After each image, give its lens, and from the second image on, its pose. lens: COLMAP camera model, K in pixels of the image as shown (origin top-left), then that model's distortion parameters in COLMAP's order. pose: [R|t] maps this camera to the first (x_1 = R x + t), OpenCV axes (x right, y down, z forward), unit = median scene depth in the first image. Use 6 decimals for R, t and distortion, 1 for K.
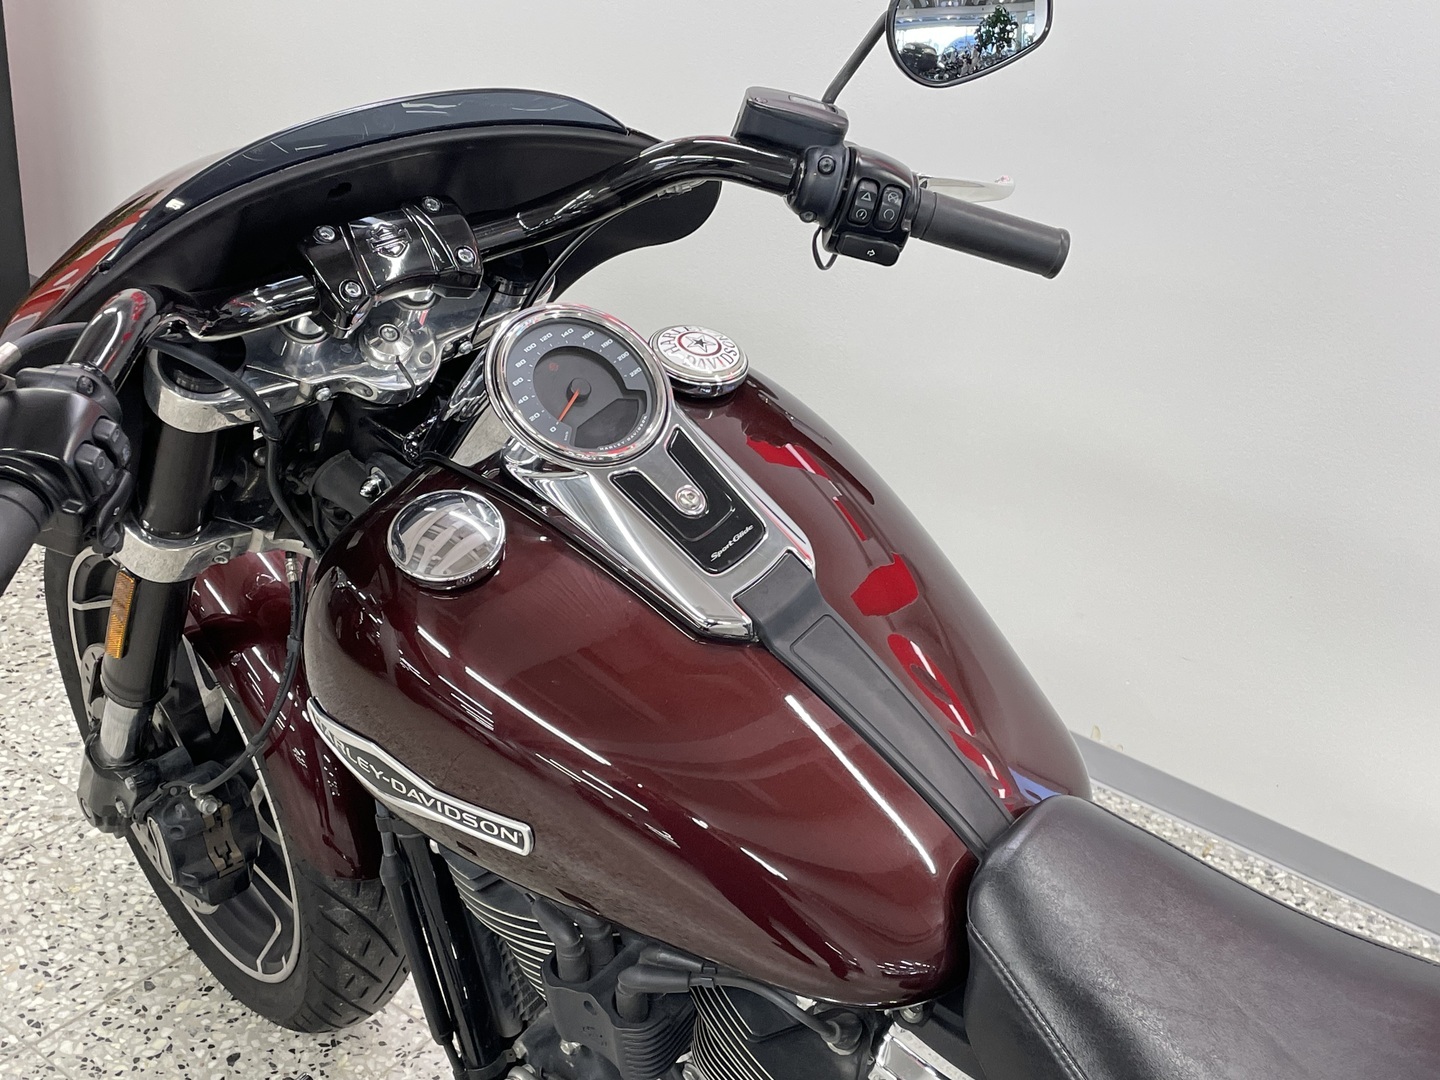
lens RADIAL K [[1772.6, 0, 724.6], [0, 1772.6, 562.6], [0, 0, 1]] dist [0.081742, -0.100812]
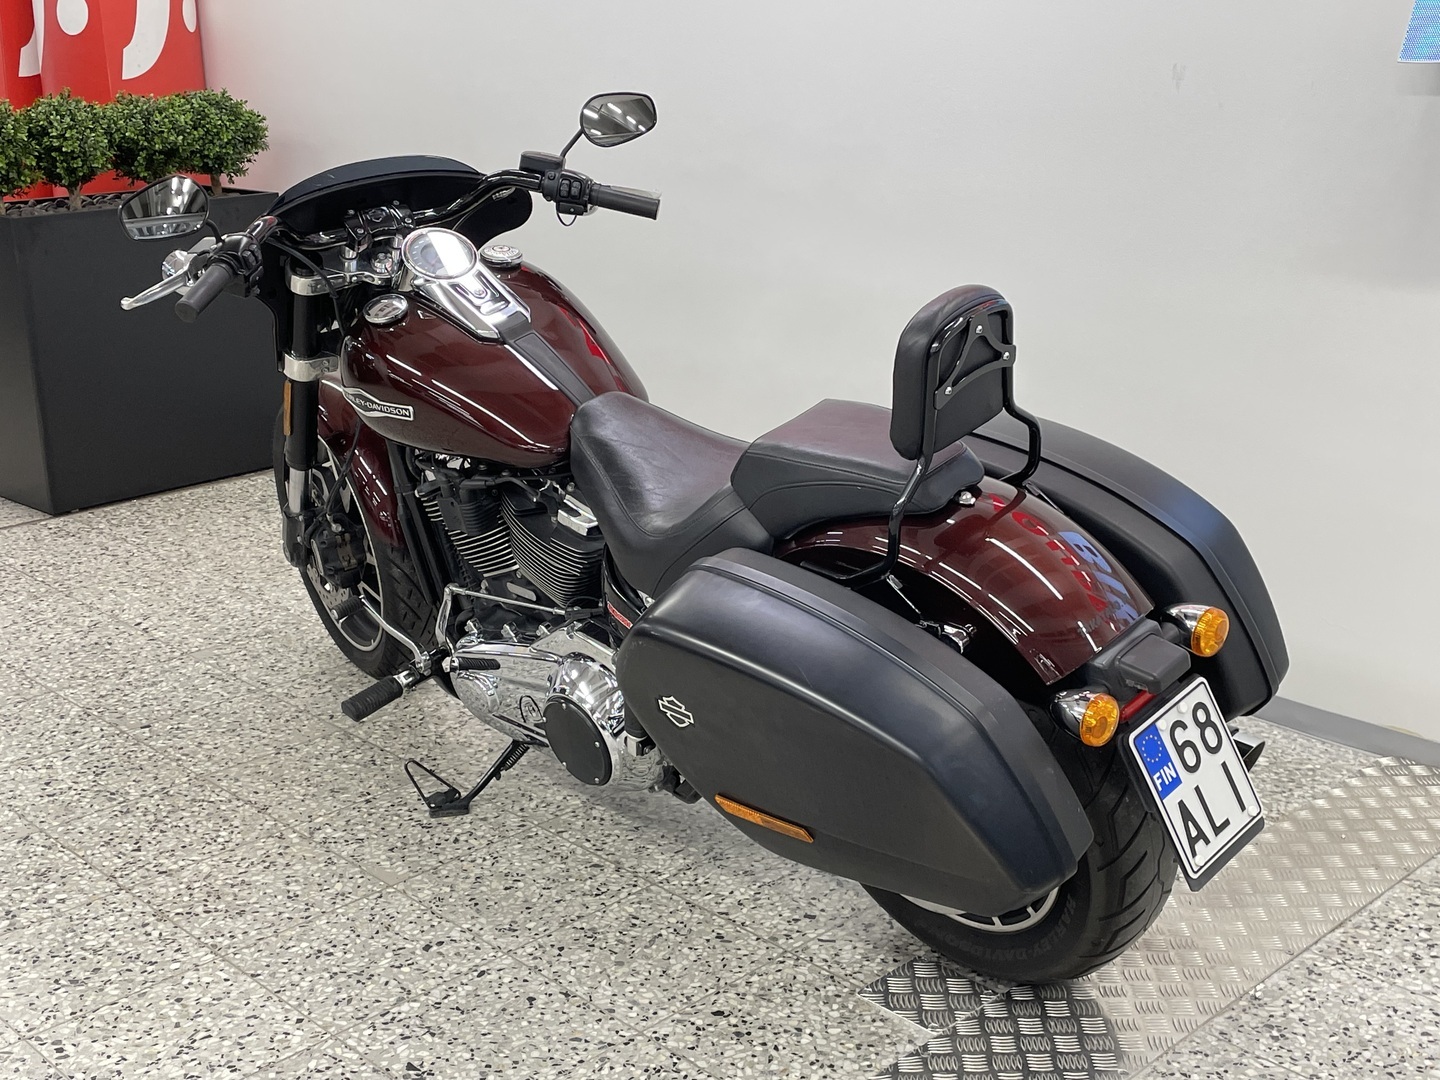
lens RADIAL K [[1772.6, 0, 724.6], [0, 1772.6, 562.6], [0, 0, 1]] dist [0.081742, -0.100812]
pose [[0.985377, -0.047799, -0.163545, 0.648547], [0.021765, 0.987292, -0.157421, 0.674323], [0.168991, 0.151559, 0.973895, -1.232219]]
